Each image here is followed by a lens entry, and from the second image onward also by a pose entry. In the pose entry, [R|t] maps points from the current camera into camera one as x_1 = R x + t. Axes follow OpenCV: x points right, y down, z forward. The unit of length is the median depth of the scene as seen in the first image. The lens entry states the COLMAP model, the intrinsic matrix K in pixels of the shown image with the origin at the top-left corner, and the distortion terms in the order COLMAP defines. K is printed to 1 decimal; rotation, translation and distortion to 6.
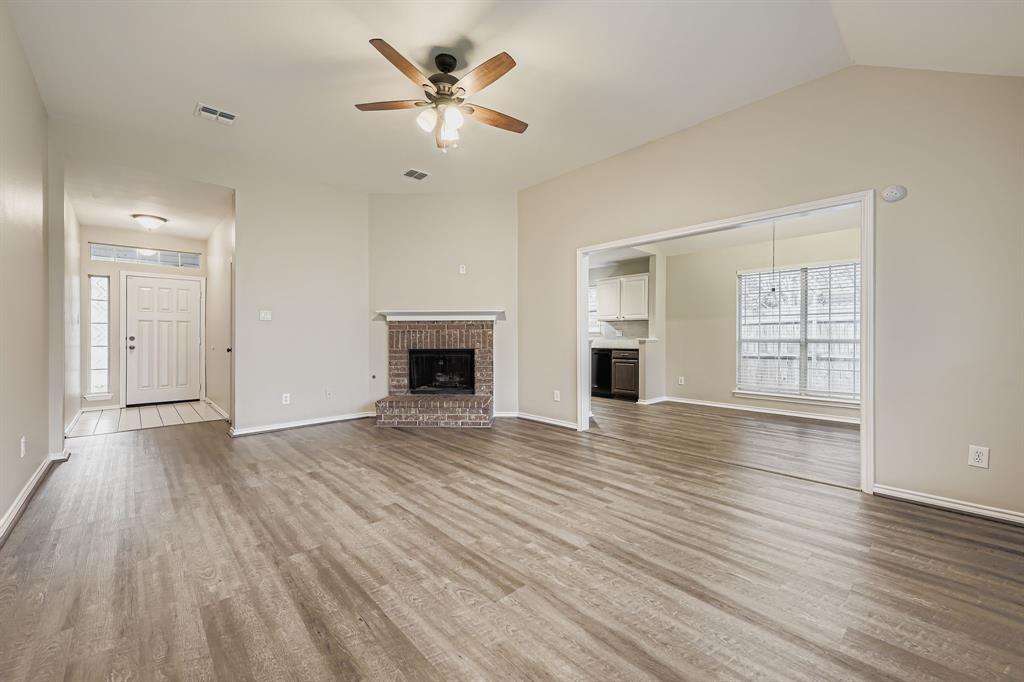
lens RADIAL K [[405.4, 0, 508.9], [0, 405.4, 345.7], [0, 0, 1]] dist [0.008259, -0.000332]
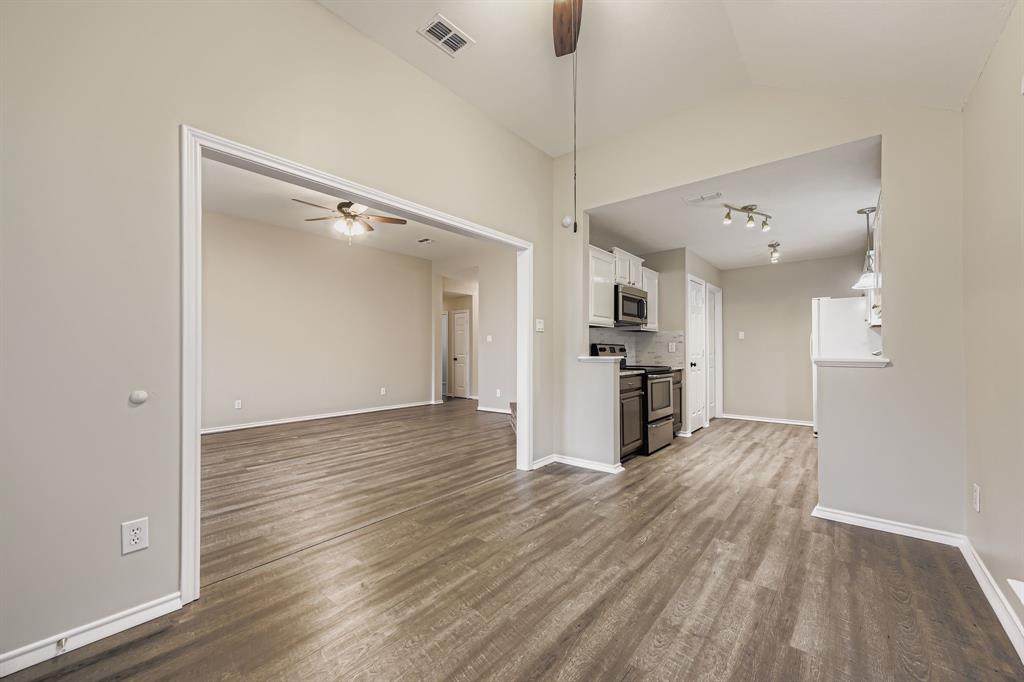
lens RADIAL K [[405.4, 0, 508.9], [0, 405.4, 345.7], [0, 0, 1]] dist [0.008259, -0.000332]
pose [[0.134026, -0.013924, -0.990880, 1.558868], [-0.022213, 0.999608, -0.017051, -0.034288], [0.990729, 0.024296, 0.133664, 1.385248]]
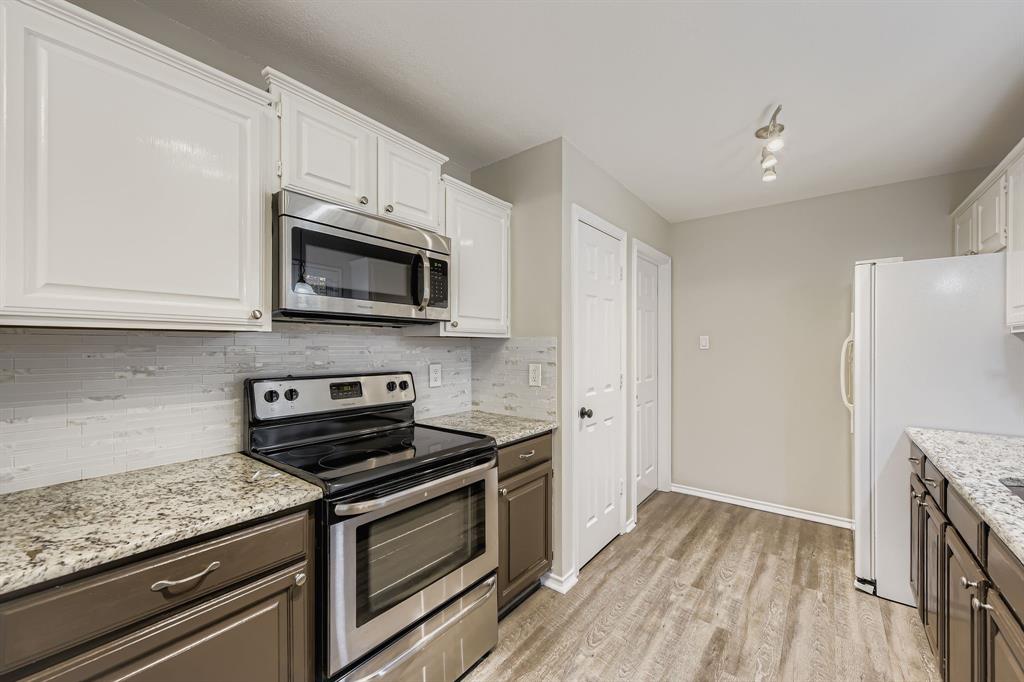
lens RADIAL K [[405.4, 0, 508.9], [0, 405.4, 345.7], [0, 0, 1]] dist [0.008259, -0.000332]
pose [[0.164723, -0.001955, -0.986338, 0.634440], [-0.023972, 0.999695, -0.005985, -0.123248], [0.986049, 0.024630, 0.164626, 2.158750]]
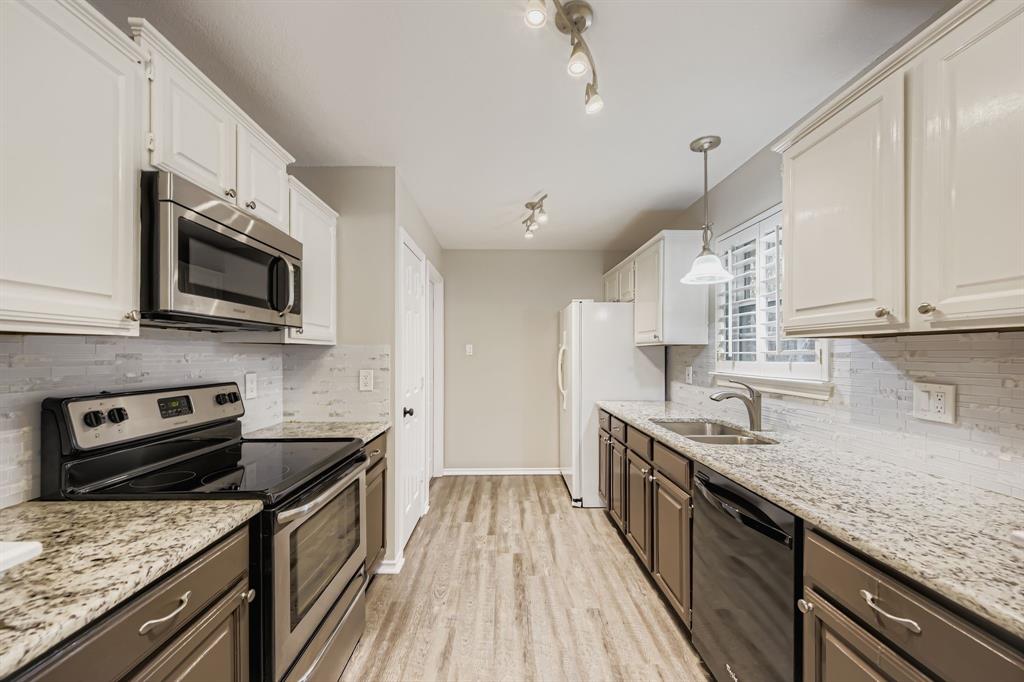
lens RADIAL K [[405.4, 0, 508.9], [0, 405.4, 345.7], [0, 0, 1]] dist [0.008259, -0.000332]
pose [[0.747283, -0.012513, -0.664388, 0.647396], [-0.014947, 0.999253, -0.035632, -0.118281], [0.664338, 0.036558, 0.746538, 1.911377]]
